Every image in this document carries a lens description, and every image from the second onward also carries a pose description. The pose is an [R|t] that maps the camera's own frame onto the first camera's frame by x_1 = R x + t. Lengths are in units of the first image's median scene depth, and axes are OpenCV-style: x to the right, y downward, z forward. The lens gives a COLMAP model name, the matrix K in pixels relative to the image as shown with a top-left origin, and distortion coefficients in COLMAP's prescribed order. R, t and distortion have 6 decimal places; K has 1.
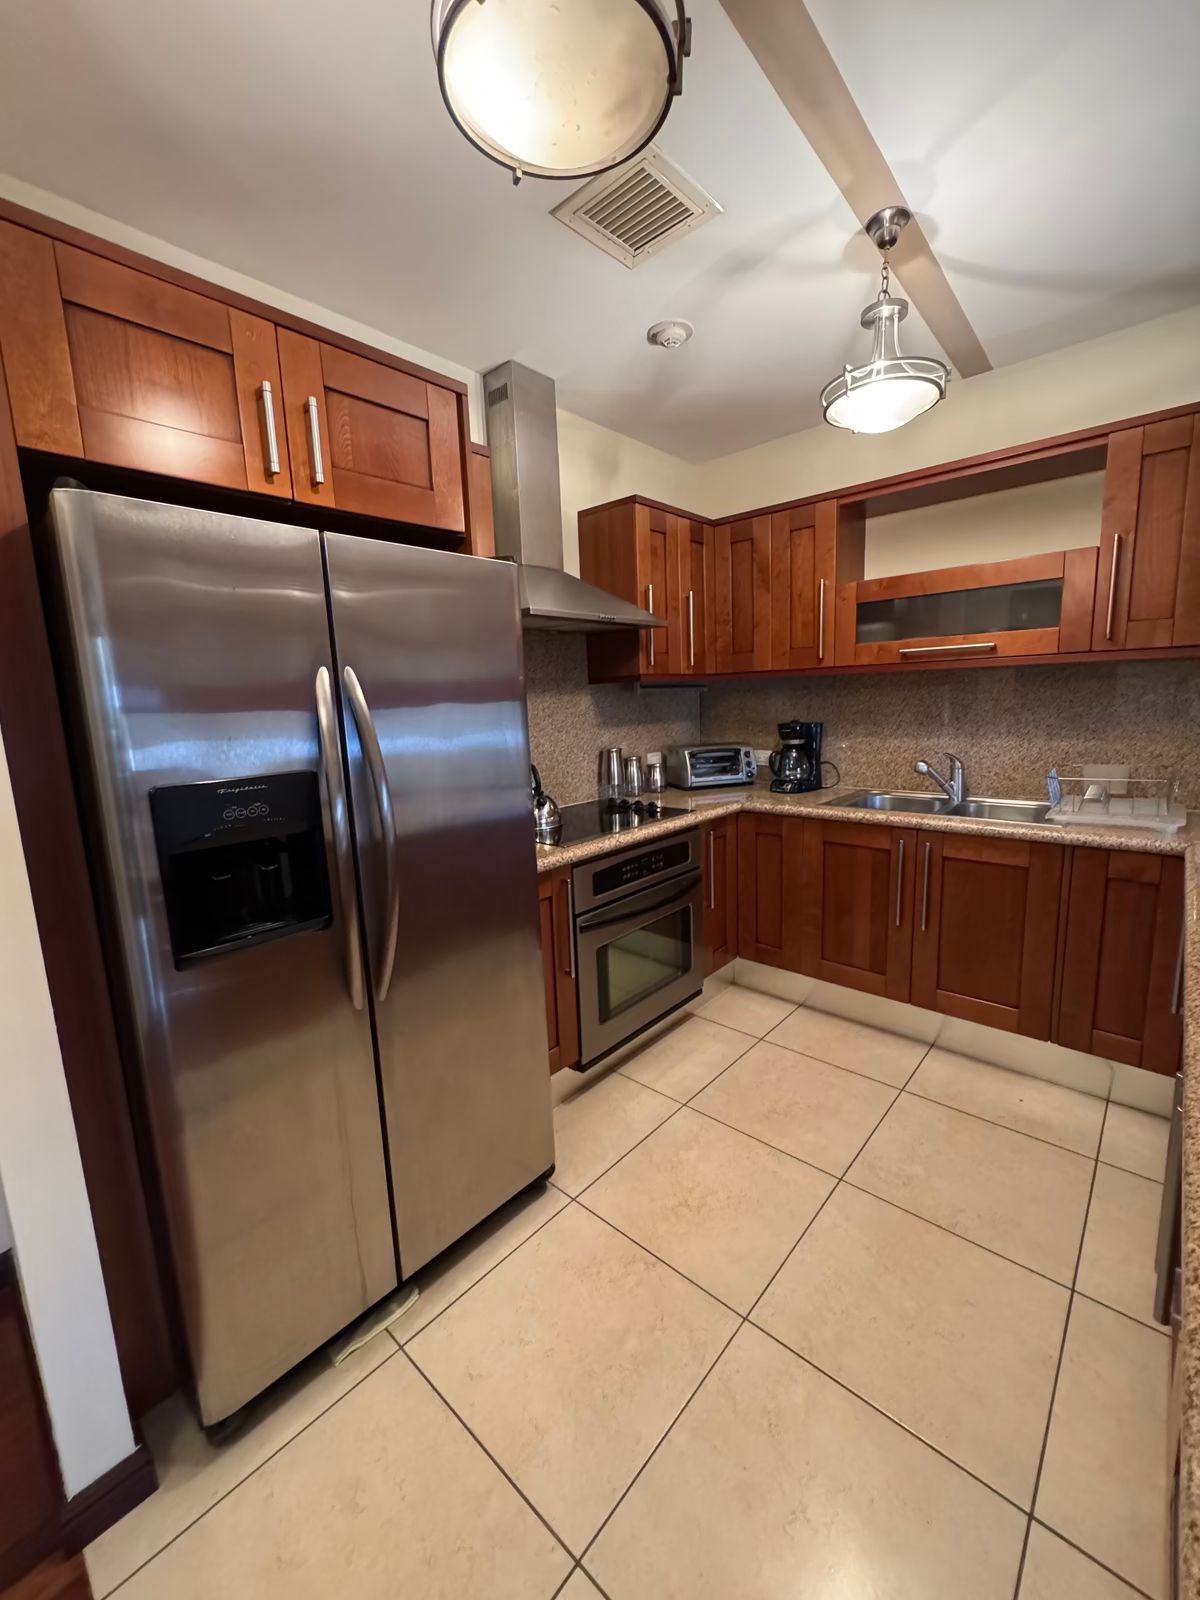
lens RADIAL K [[639.5, 0, 596.1], [0, 639.5, 799.7], [0, 0, 1]] dist [-0.007702, -0.000164]
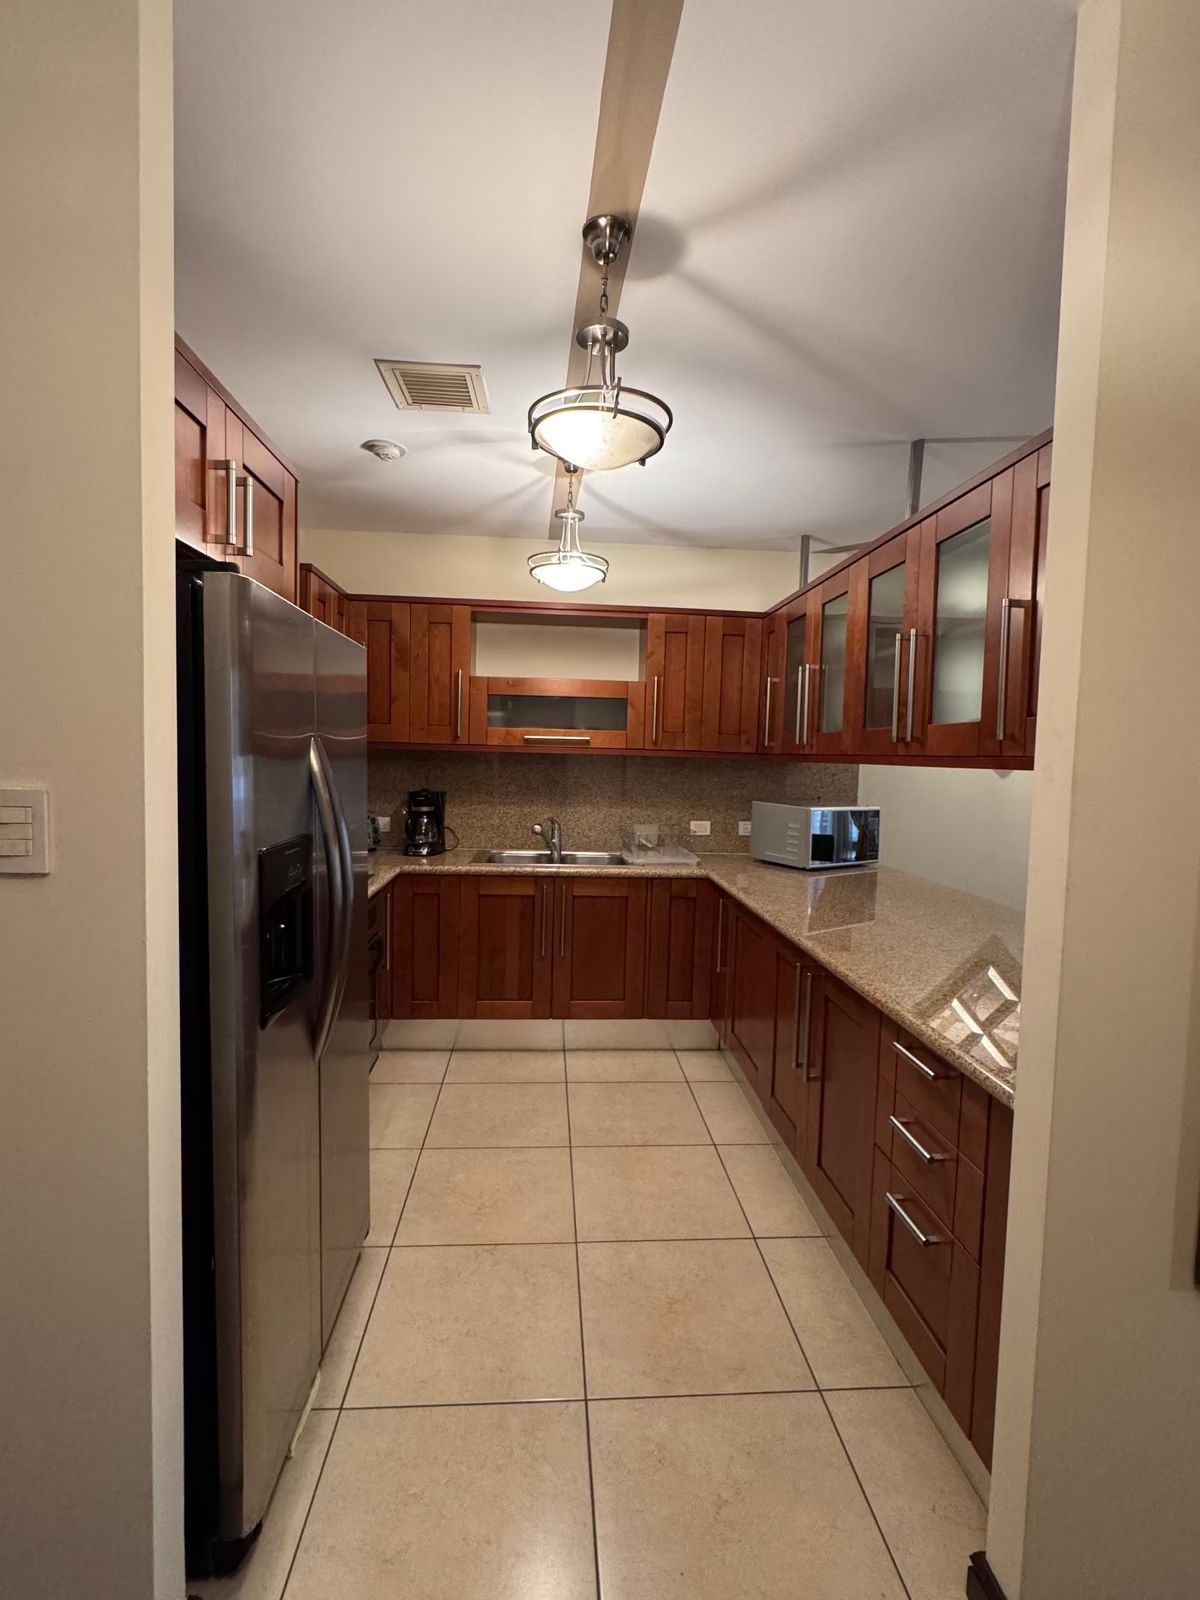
lens RADIAL K [[756.4, 0, 603.7], [0, 756.4, 799.1], [0, 0, 1]] dist [-0.001034, -0.000029]
pose [[0.682443, 0.012412, 0.730834, -0.491168], [0.065104, 0.994850, -0.077689, 0.014670], [-0.728034, 0.100599, 0.678120, -0.109992]]
